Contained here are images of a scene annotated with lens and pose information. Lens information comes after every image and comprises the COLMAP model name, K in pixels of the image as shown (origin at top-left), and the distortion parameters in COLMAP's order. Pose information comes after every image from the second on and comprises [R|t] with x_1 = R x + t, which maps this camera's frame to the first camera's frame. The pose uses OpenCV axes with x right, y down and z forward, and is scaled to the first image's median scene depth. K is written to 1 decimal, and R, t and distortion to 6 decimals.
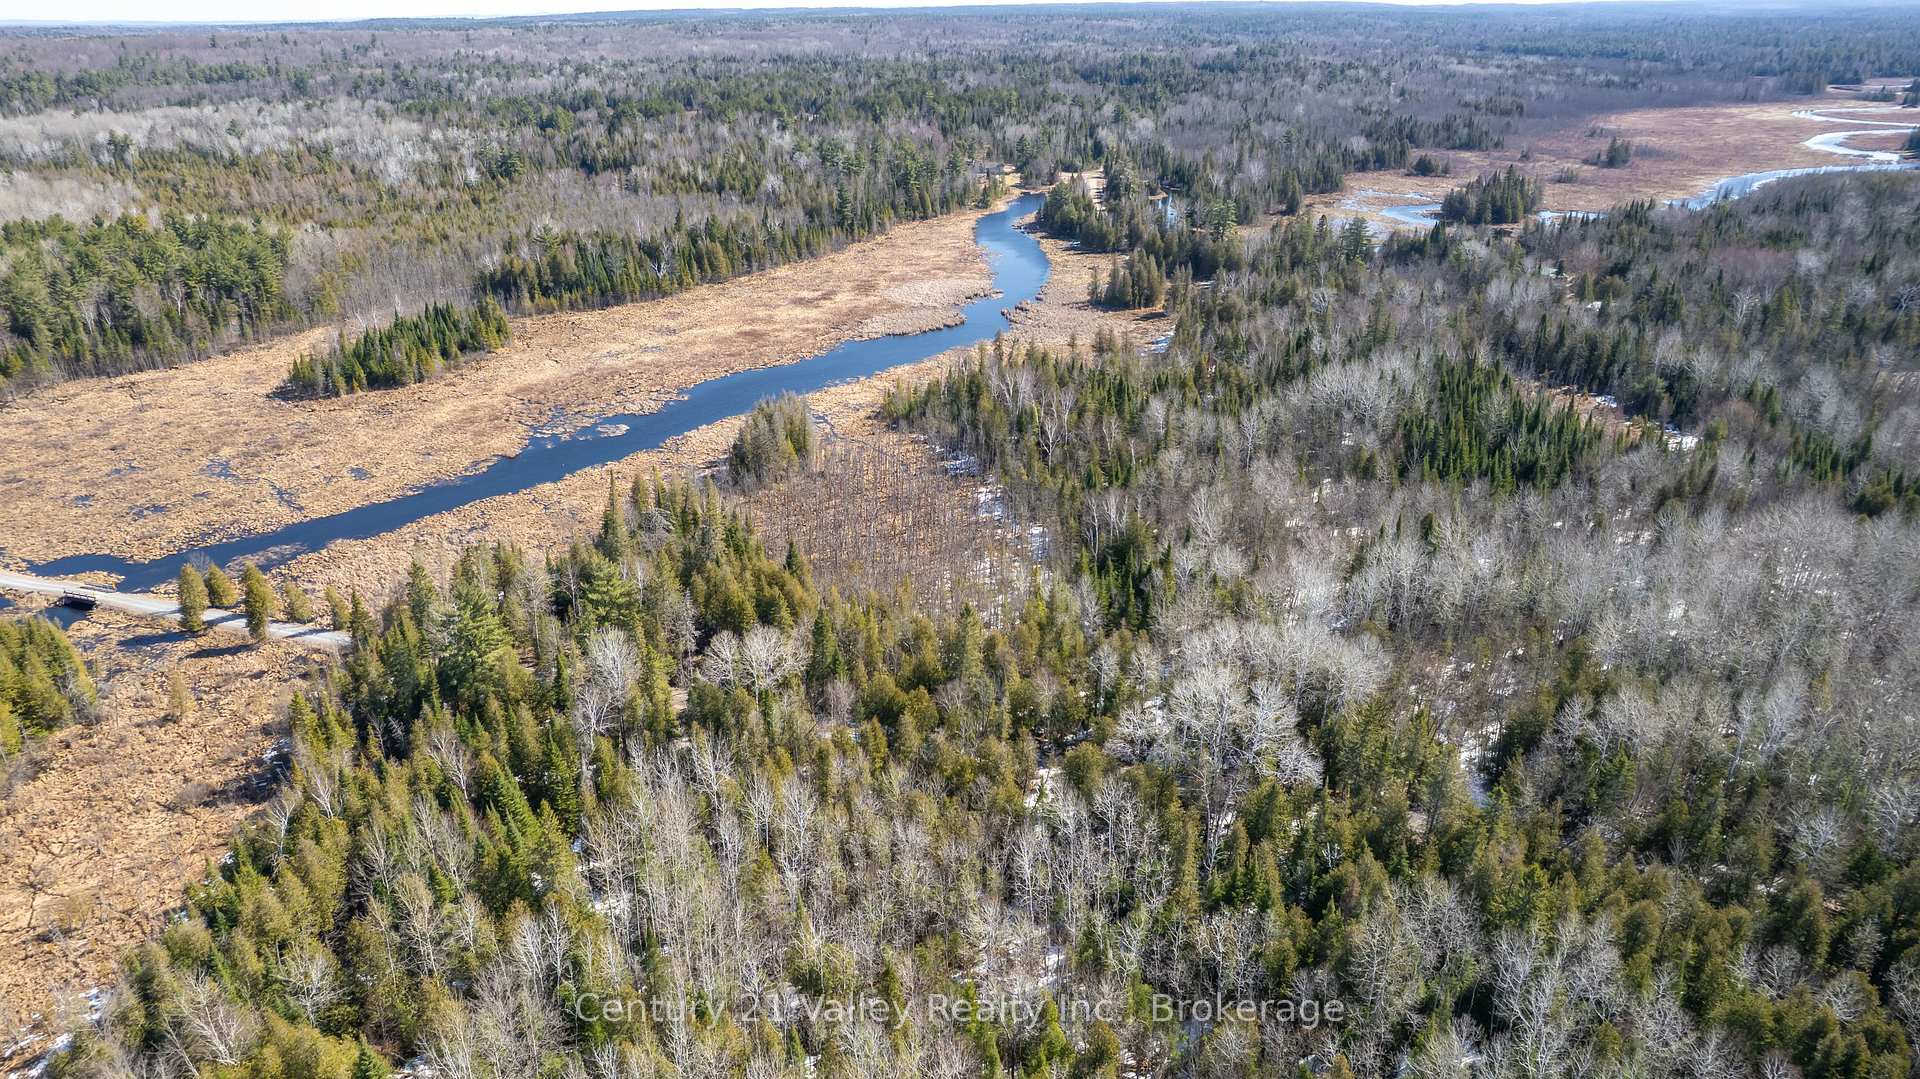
lens RADIAL K [[1235.8, 0, 945.3], [0, 1235.8, 533.3], [0, 0, 1]] dist [-0.088748, 0.081361]
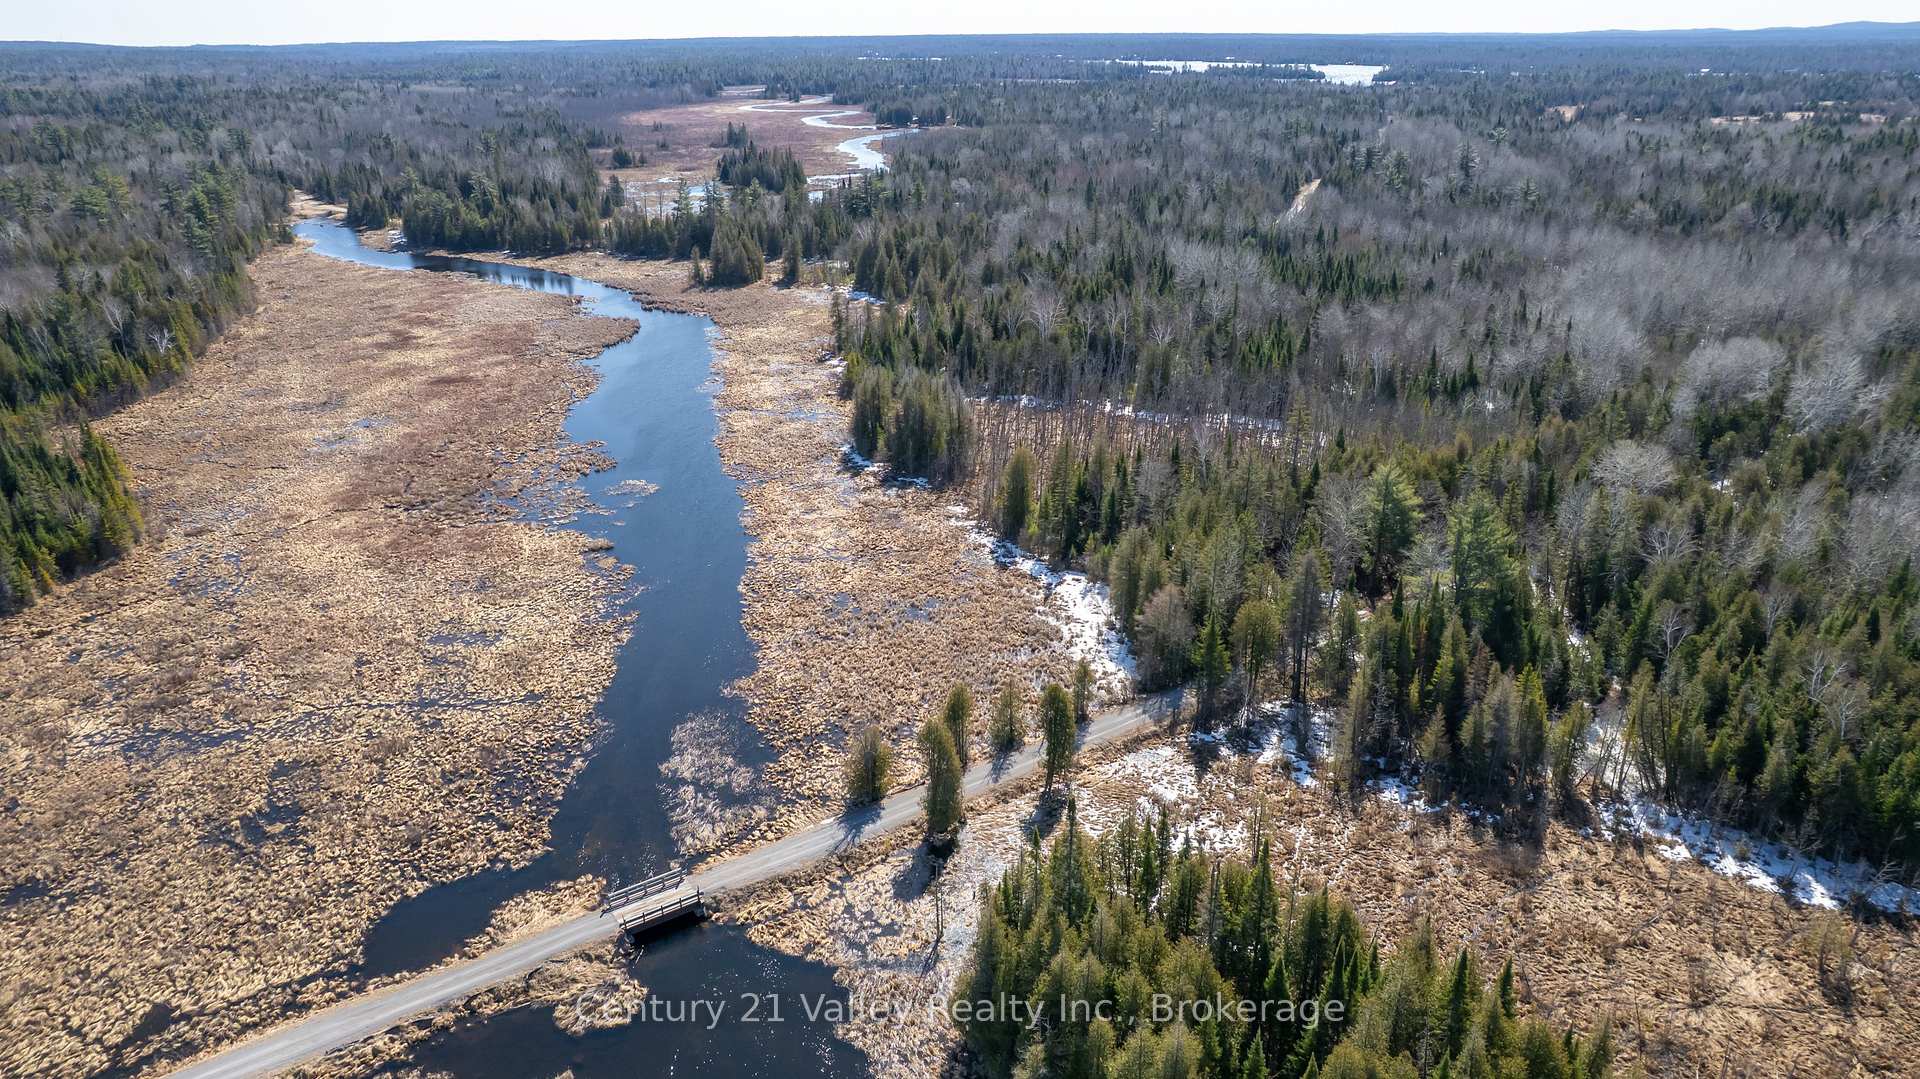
lens RADIAL K [[1230.1, 0, 946.3], [0, 1230.1, 535.9], [0, 0, 1]] dist [-0.075692, 0.062798]
pose [[0.600363, -0.298582, 0.741899, -0.526418], [0.320118, 0.939849, 0.119201, -0.062690], [-0.732864, 0.165932, 0.659831, 0.301329]]
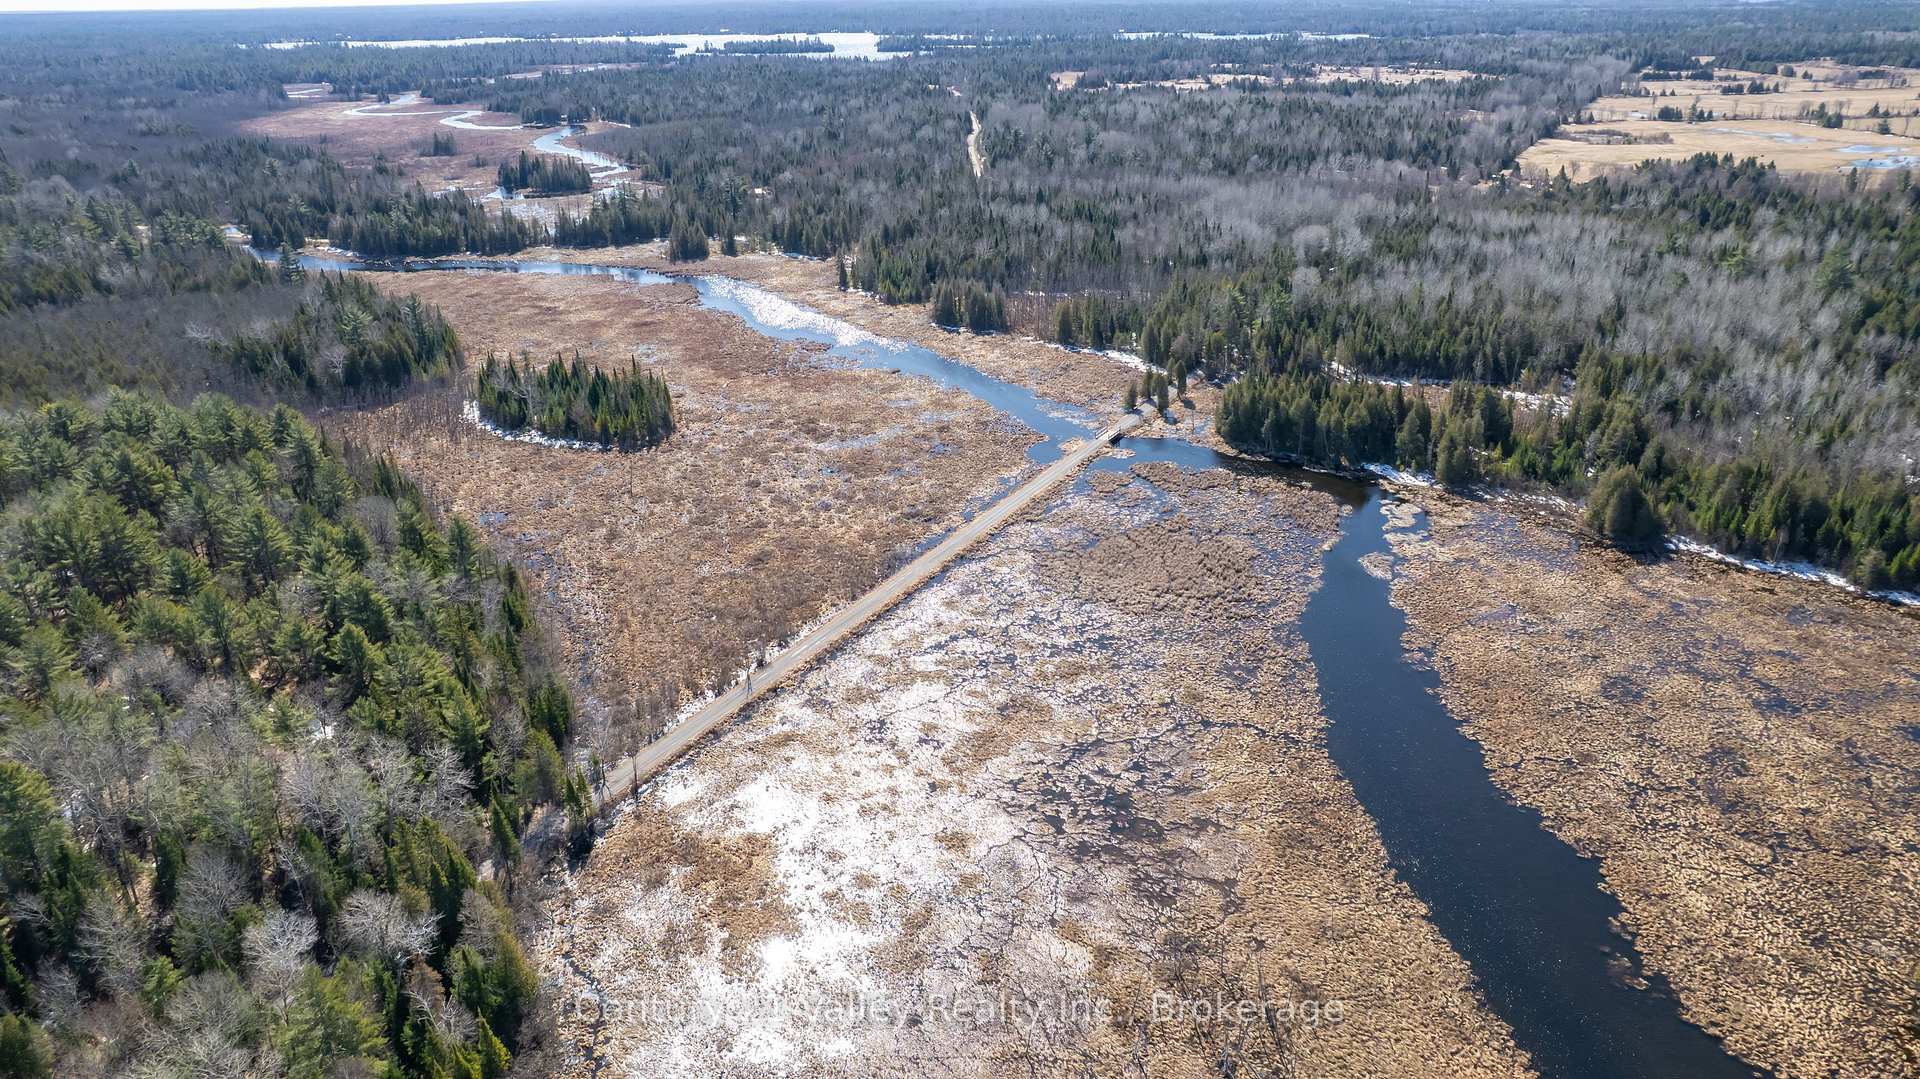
lens RADIAL K [[1235.8, 0, 945.3], [0, 1235.8, 533.3], [0, 0, 1]] dist [-0.088748, 0.081361]
pose [[0.220007, -0.393315, 0.892693, -1.172739], [0.404671, 0.869458, 0.283346, -0.193774], [-0.887603, 0.298909, 0.350450, 0.370303]]
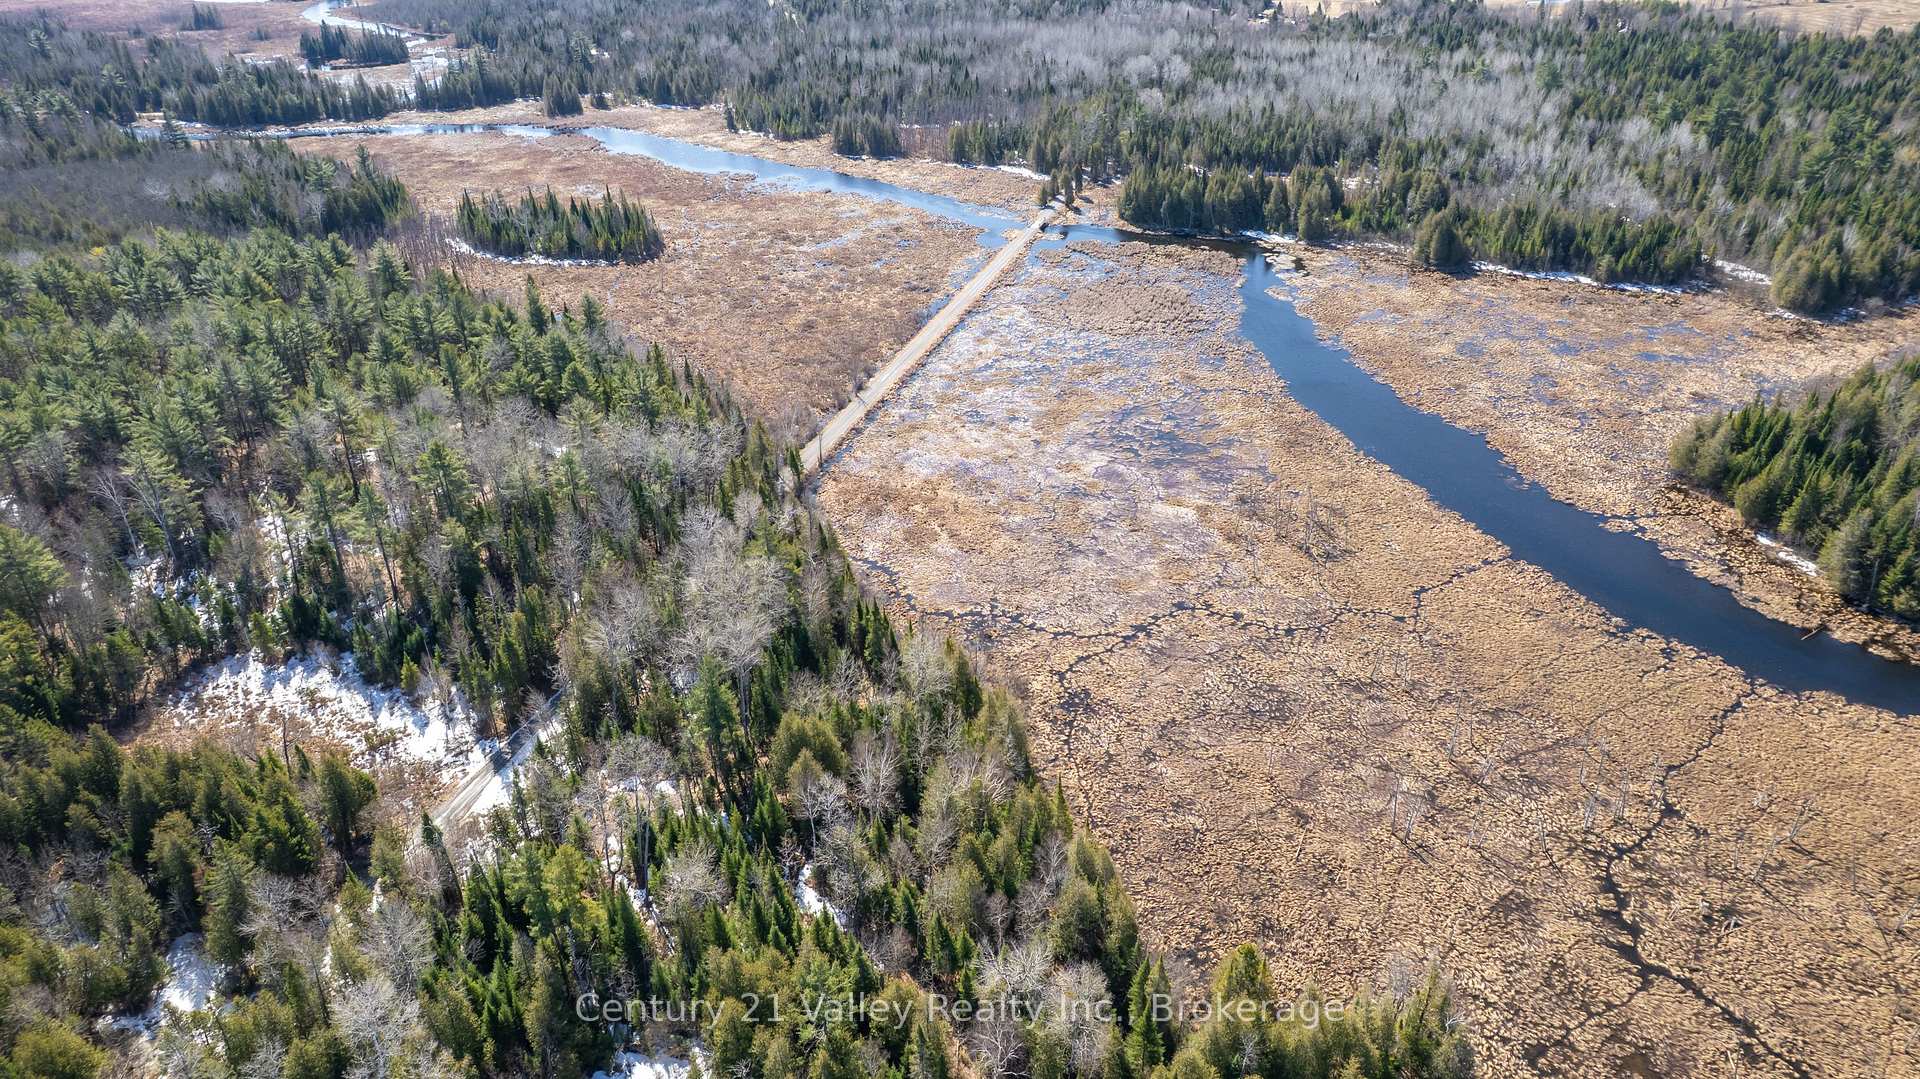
lens RADIAL K [[1230.1, 0, 946.3], [0, 1230.1, 535.9], [0, 0, 1]] dist [-0.075692, 0.062798]
pose [[-0.001419, -0.490458, 0.871464, -1.382864], [0.413543, 0.793167, 0.447067, -0.248612], [-0.910484, 0.361022, 0.201700, 0.500198]]
